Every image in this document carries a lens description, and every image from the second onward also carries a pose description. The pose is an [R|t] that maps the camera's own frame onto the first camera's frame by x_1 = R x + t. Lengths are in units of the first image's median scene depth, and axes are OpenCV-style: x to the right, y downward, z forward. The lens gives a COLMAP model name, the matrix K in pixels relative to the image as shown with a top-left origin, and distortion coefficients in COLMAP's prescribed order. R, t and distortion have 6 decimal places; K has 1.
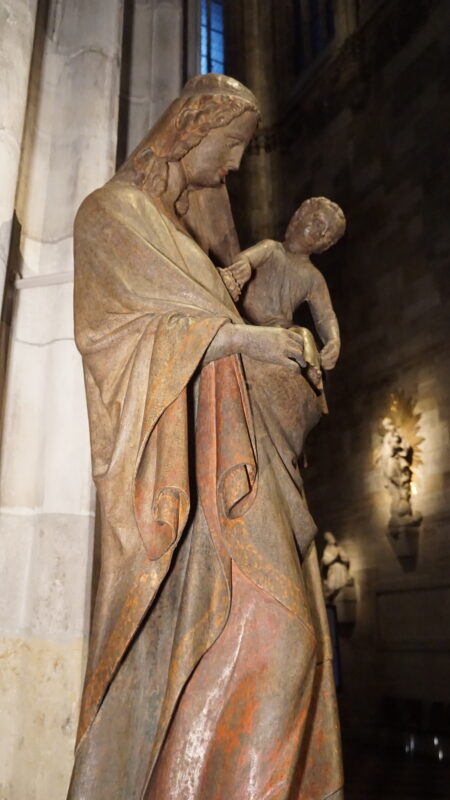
lens RADIAL K [[702.9, 0, 222.8], [0, 702.9, 397.5], [0, 0, 1]] dist [-0.144869, 0.186955]
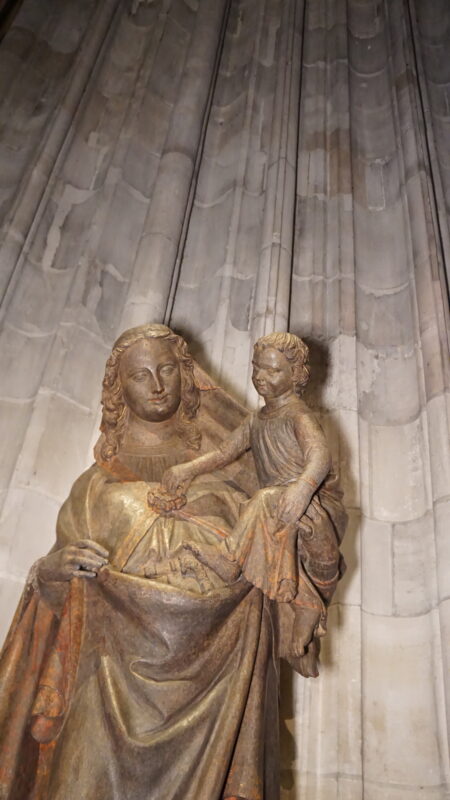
lens RADIAL K [[702.9, 0, 222.8], [0, 702.9, 397.5], [0, 0, 1]] dist [-0.144869, 0.186955]
pose [[0.279463, -0.527774, -0.802094, 1.073705], [0.218022, 0.848438, -0.482306, 0.262110], [0.935076, -0.040087, 0.352174, 0.840612]]
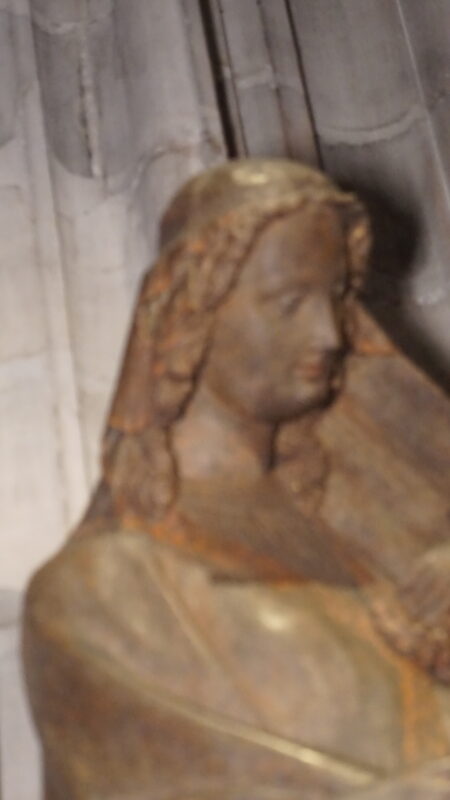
lens RADIAL K [[1741.8, 0, 225.0], [0, 1741.8, 400.0], [0, 0, 1]] dist [0.284087, 0.014082]
pose [[0.740830, -0.440571, -0.507019, 0.563662], [0.342891, 0.897129, -0.278541, -0.045682], [0.577579, 0.032500, 0.815688, 0.152035]]
